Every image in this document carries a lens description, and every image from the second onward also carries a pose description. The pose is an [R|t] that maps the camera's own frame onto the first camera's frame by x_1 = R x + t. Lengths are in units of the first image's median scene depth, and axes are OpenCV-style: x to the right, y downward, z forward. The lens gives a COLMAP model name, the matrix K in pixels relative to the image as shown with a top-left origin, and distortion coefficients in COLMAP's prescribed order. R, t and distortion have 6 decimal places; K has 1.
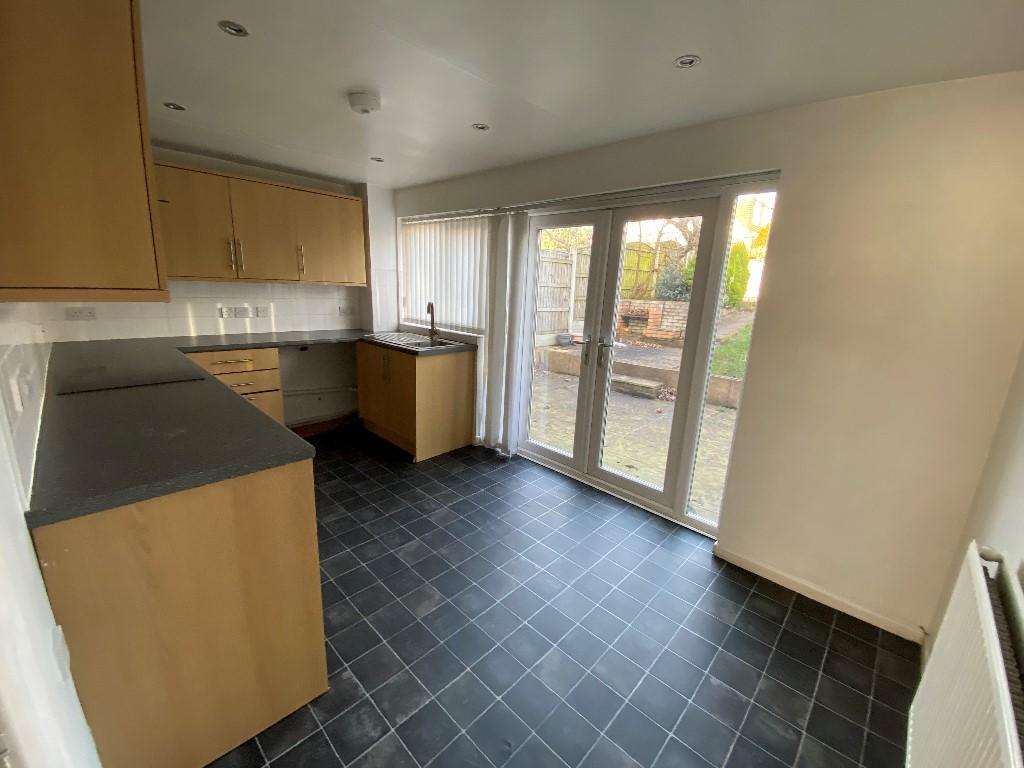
lens RADIAL K [[417.3, 0, 509.0], [0, 417.3, 386.6], [0, 0, 1]] dist [0.008373, -0.002891]
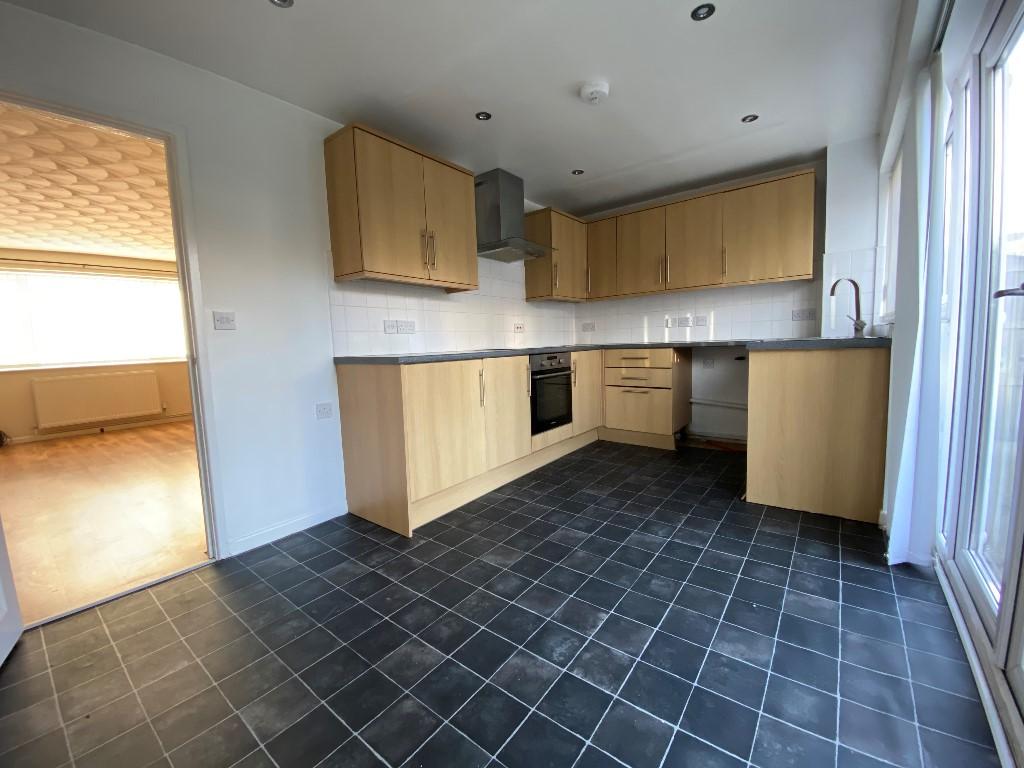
lens RADIAL K [[417.3, 0, 510.6], [0, 417.3, 381.1], [0, 0, 1]] dist [0.008373, -0.002891]
pose [[0.076667, 0.043131, -0.996123, 0.462227], [-0.195580, 0.980305, 0.027393, 0.038440], [0.977686, 0.192722, 0.083593, 0.503587]]
